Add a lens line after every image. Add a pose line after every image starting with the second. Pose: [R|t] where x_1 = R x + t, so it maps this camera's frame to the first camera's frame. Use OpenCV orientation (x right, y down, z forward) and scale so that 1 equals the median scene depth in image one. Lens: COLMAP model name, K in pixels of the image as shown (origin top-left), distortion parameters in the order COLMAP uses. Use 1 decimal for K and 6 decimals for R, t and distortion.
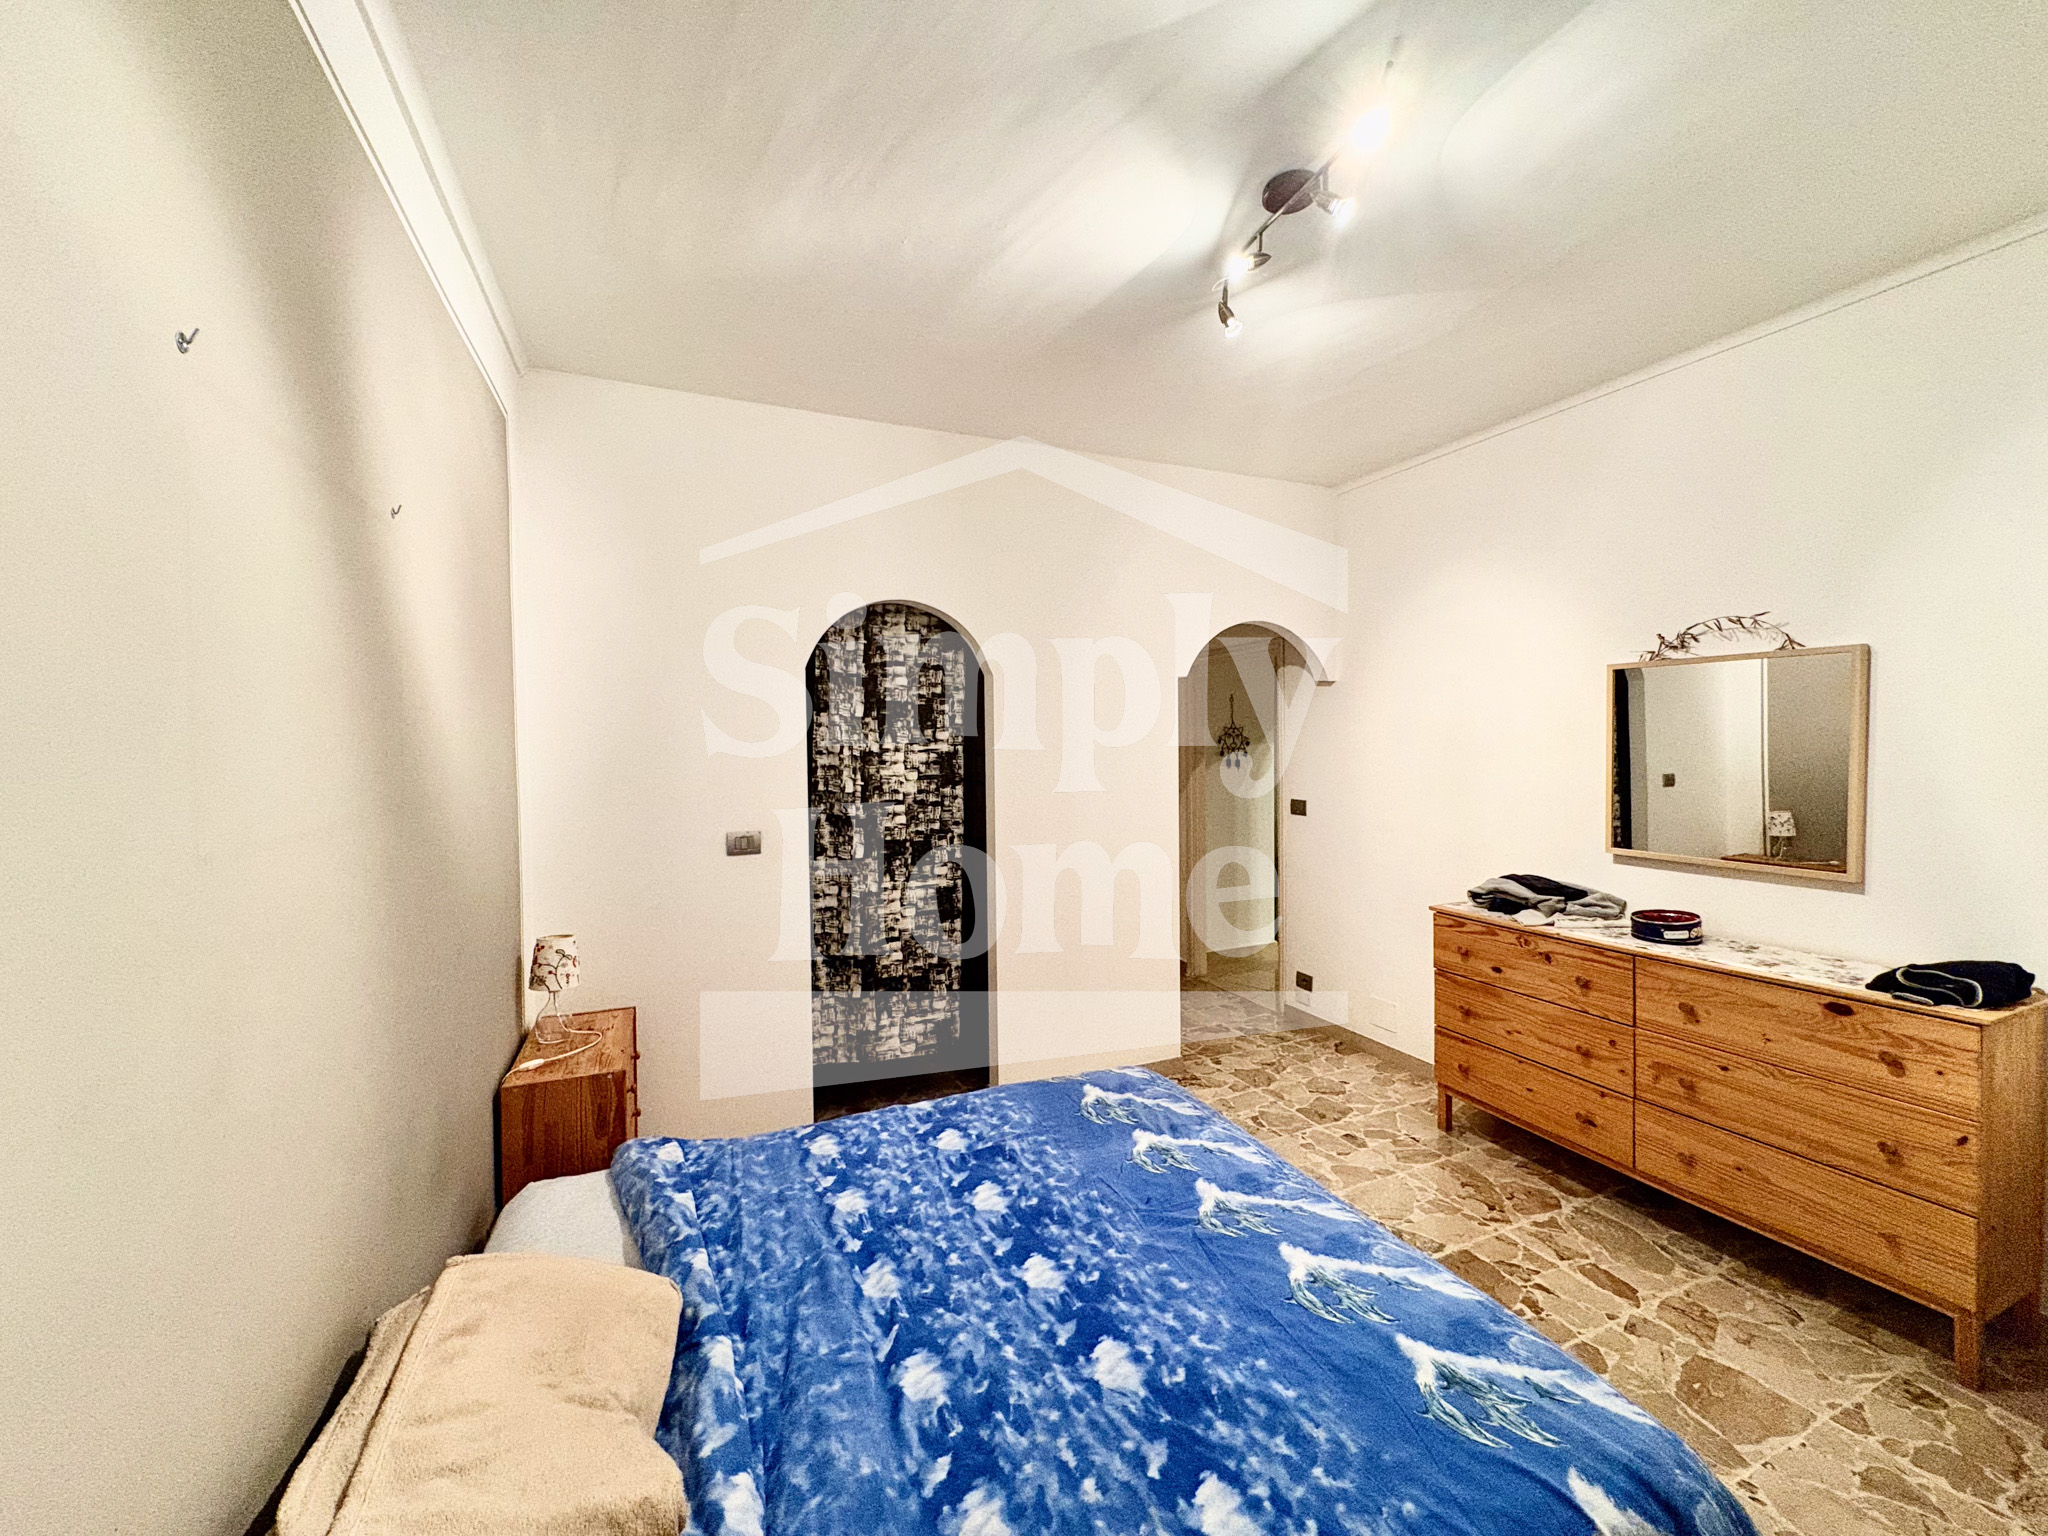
lens RADIAL K [[813.5, 0, 1026.8], [0, 813.5, 765.1], [0, 0, 1]] dist [0.000017, -0.000061]
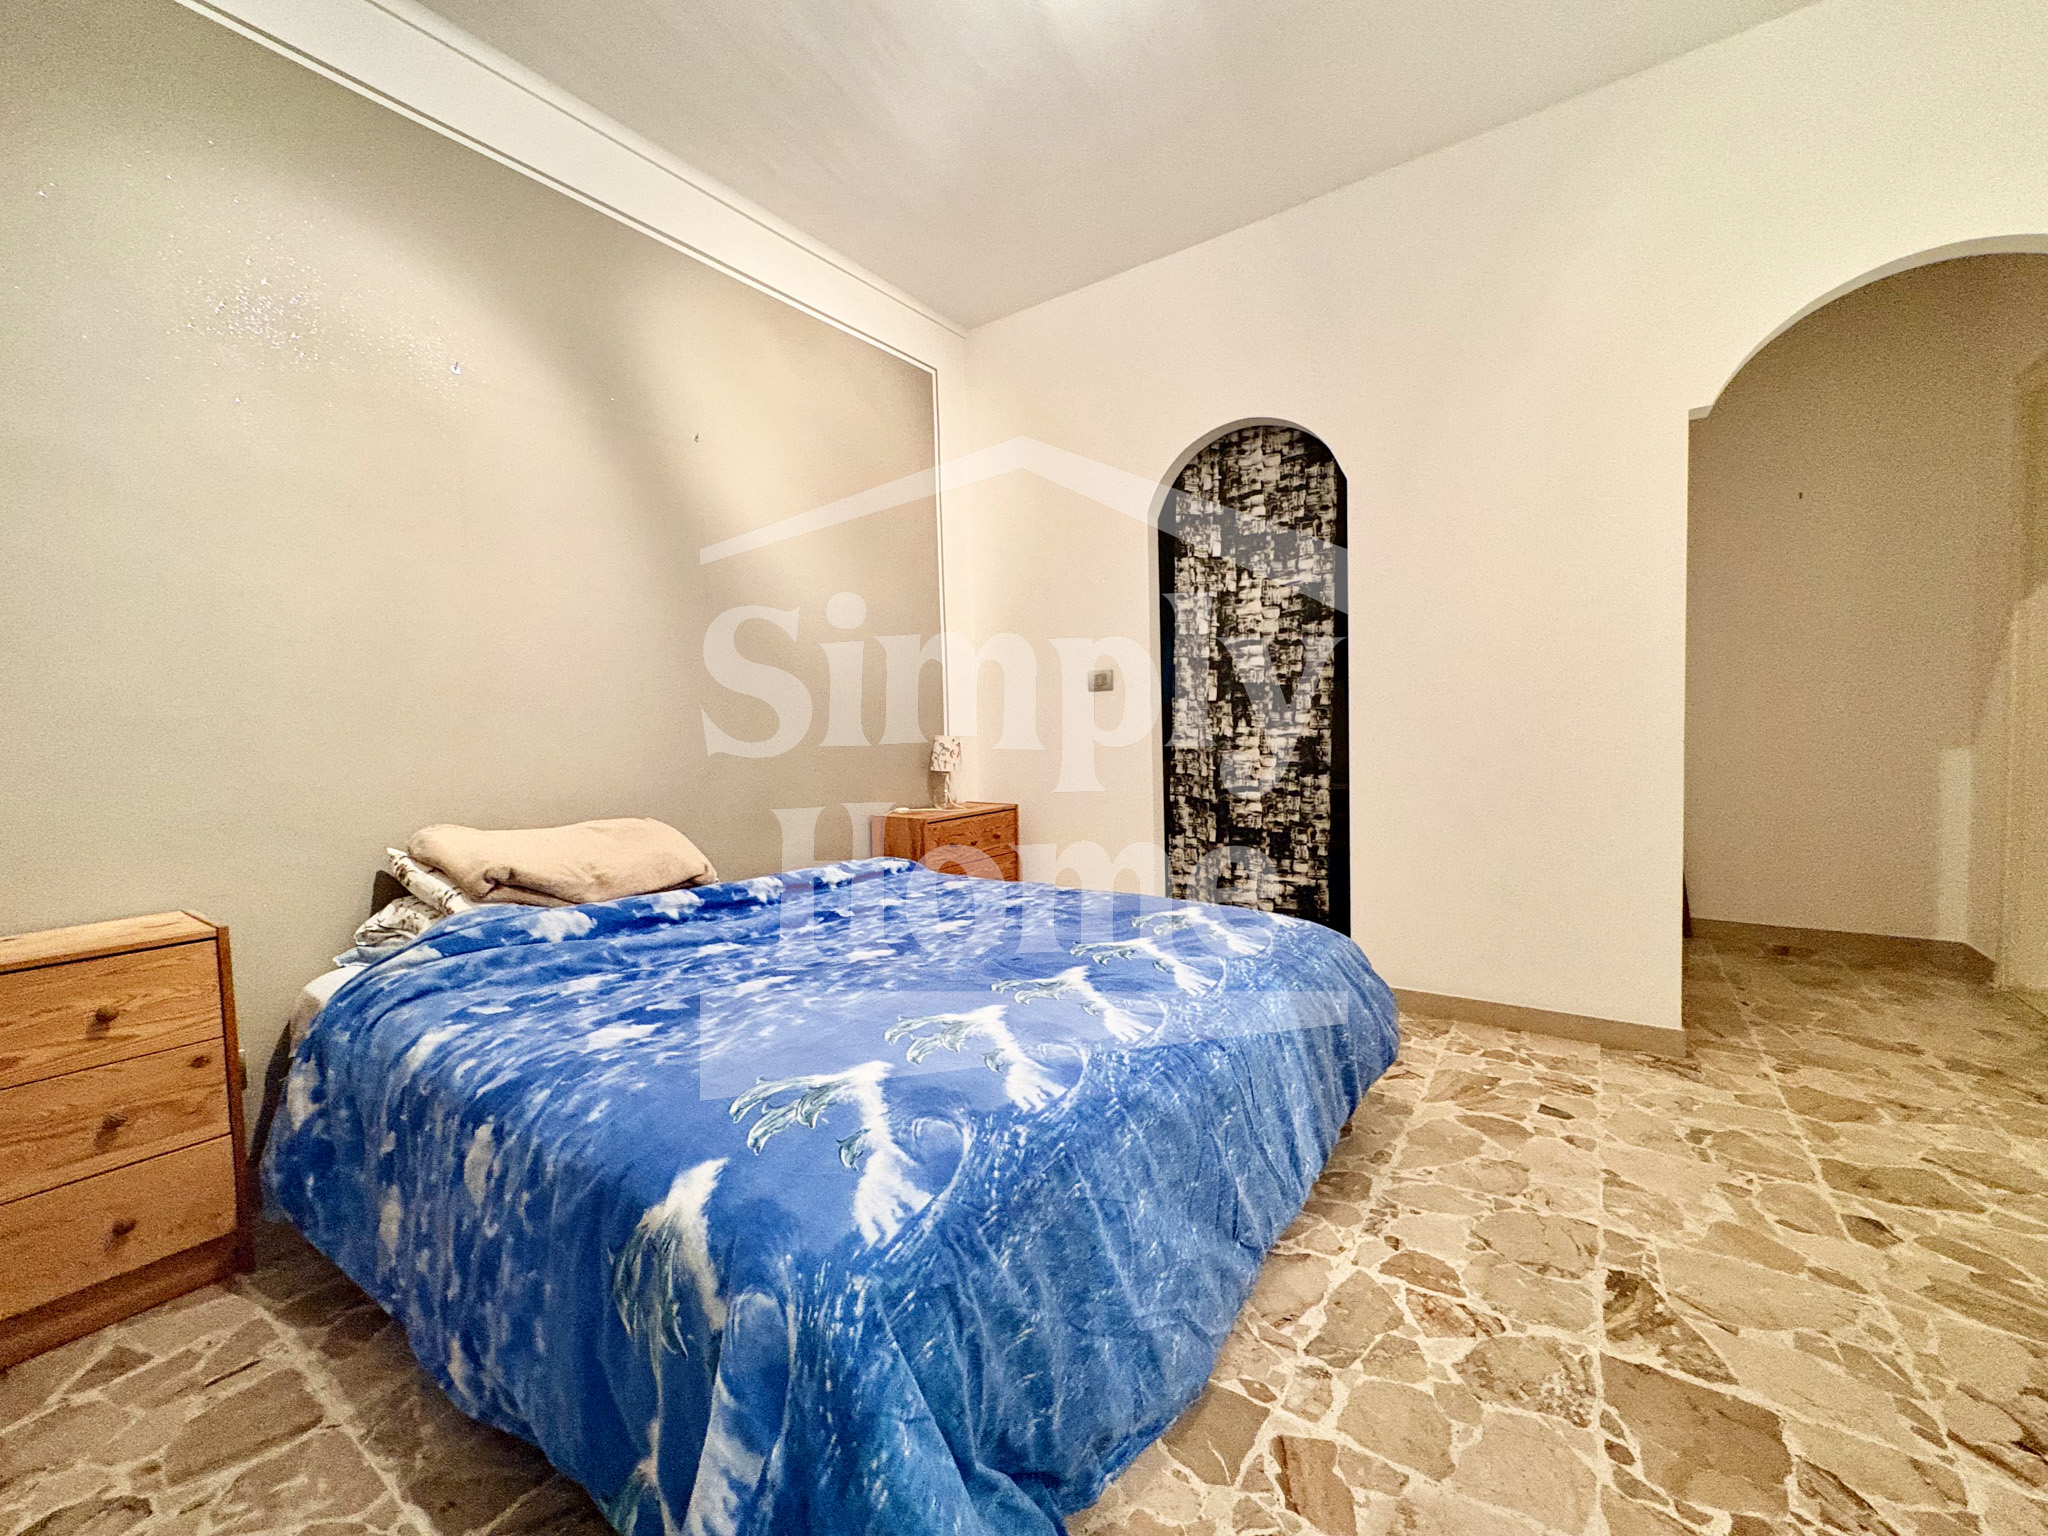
lens RADIAL K [[813.5, 0, 1026.8], [0, 813.5, 765.1], [0, 0, 1]] dist [0.000017, -0.000061]
pose [[0.517781, 0.040283, -0.854565, 0.530561], [-0.003107, 0.998973, 0.045208, 0.150156], [0.855508, -0.020752, 0.517374, 0.295635]]
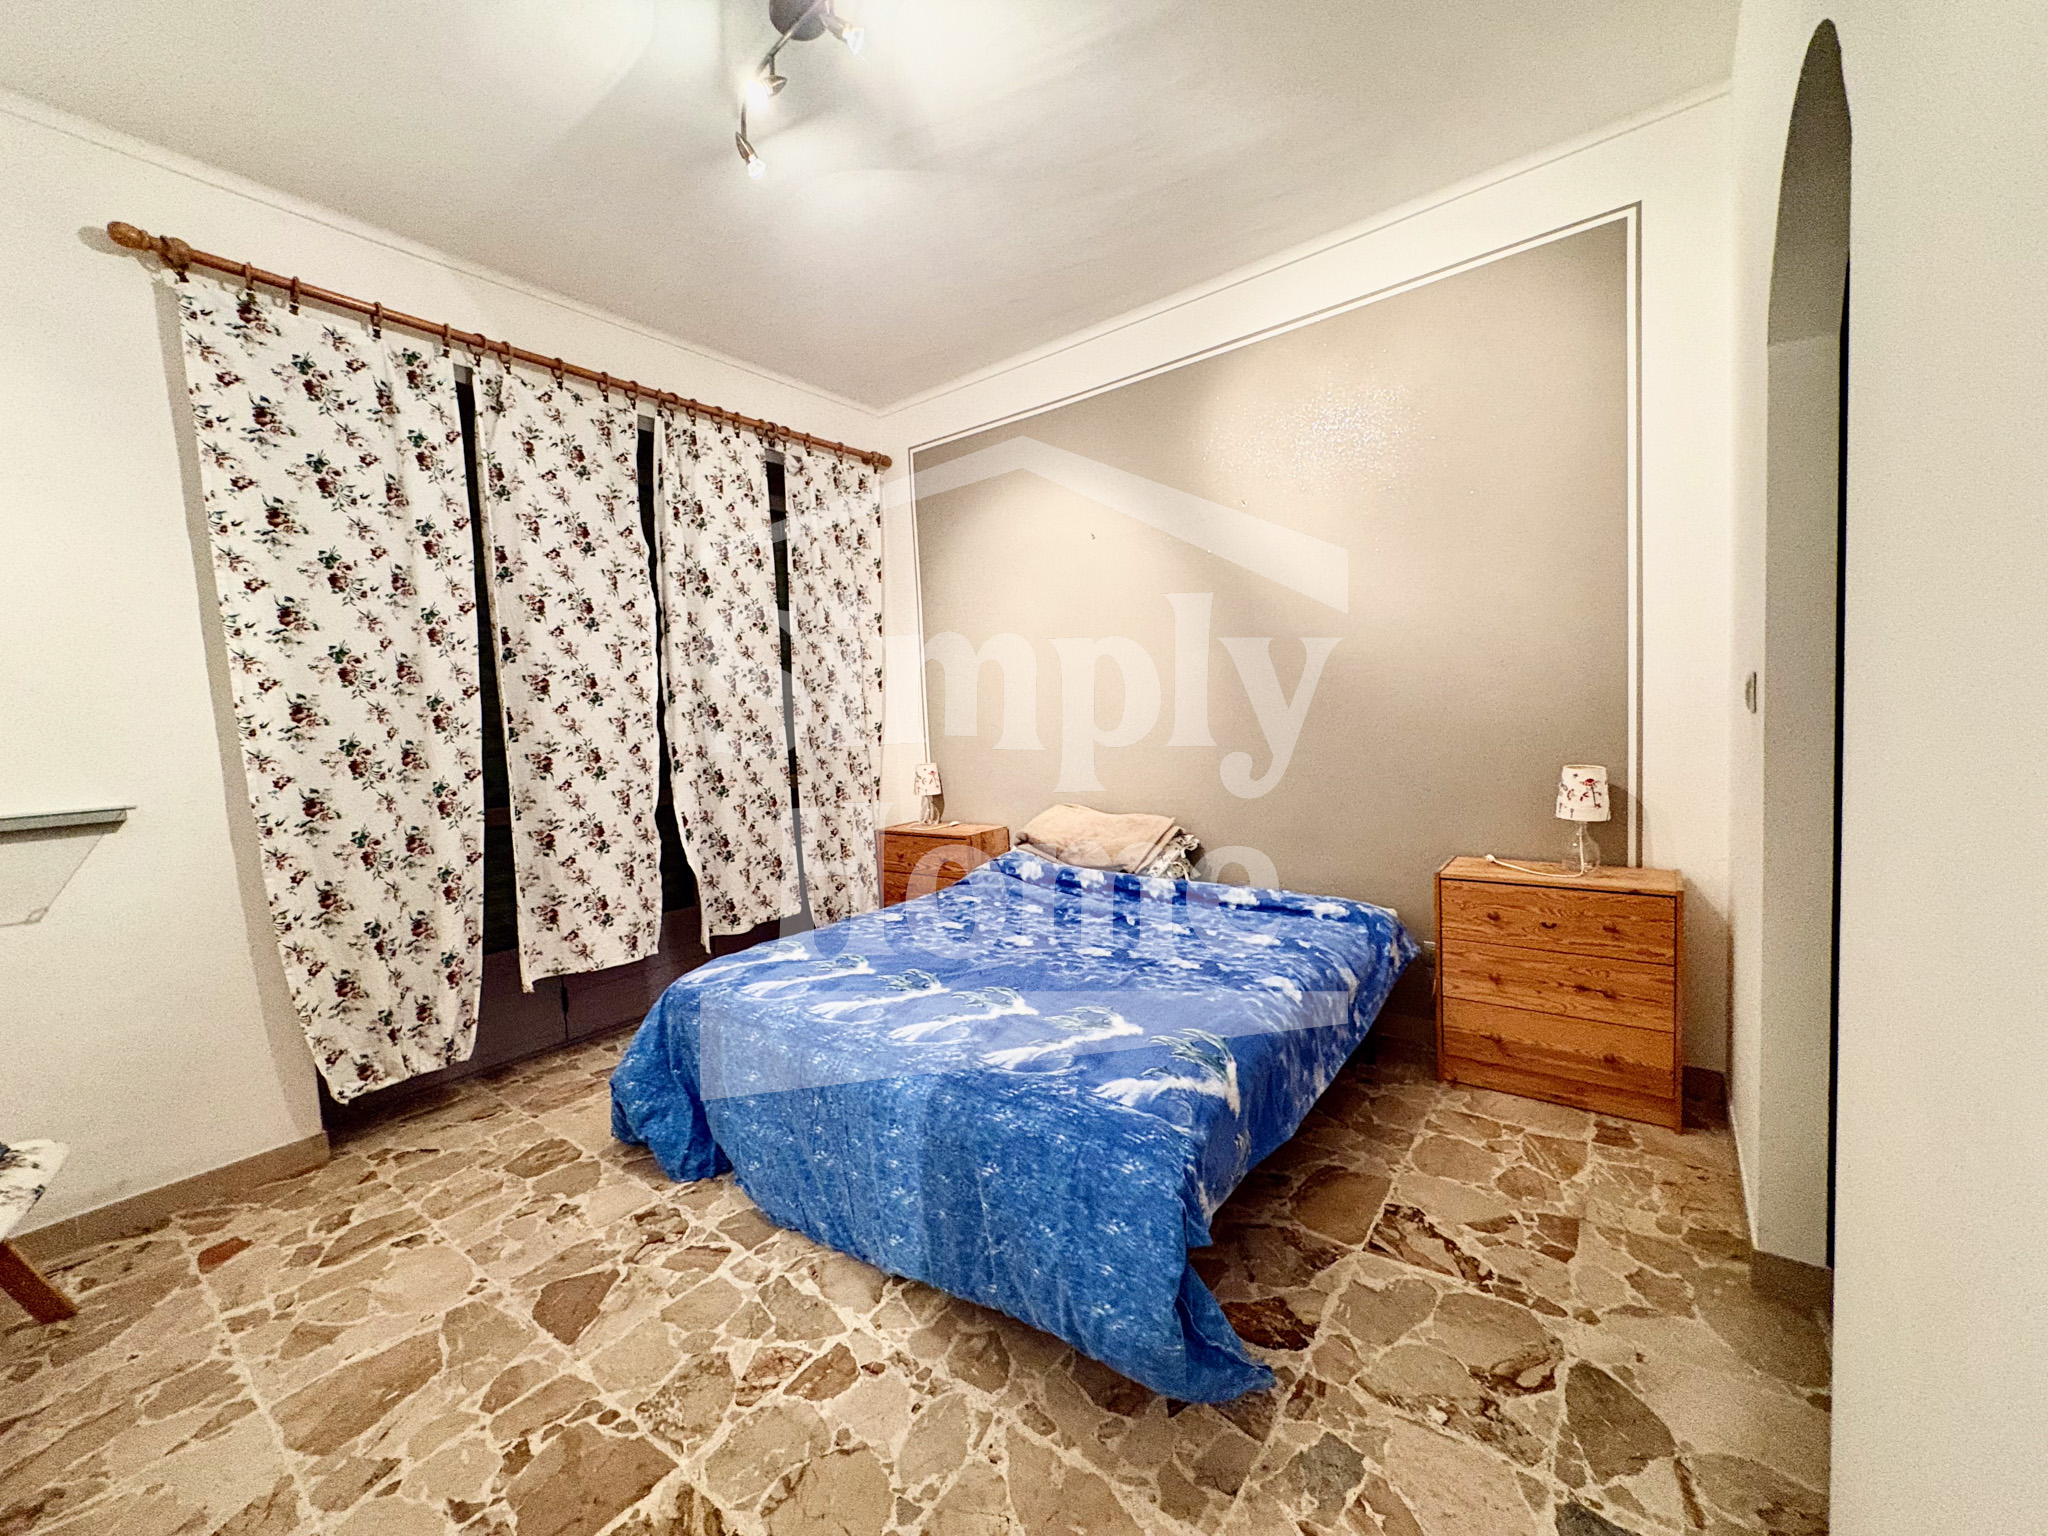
lens RADIAL K [[813.5, 0, 1026.8], [0, 813.5, 765.1], [0, 0, 1]] dist [0.000017, -0.000061]
pose [[-0.871635, 0.089470, -0.481920, 0.362549], [0.048431, 0.994109, 0.096964, 0.061442], [0.487757, 0.061177, -0.870833, 1.160070]]
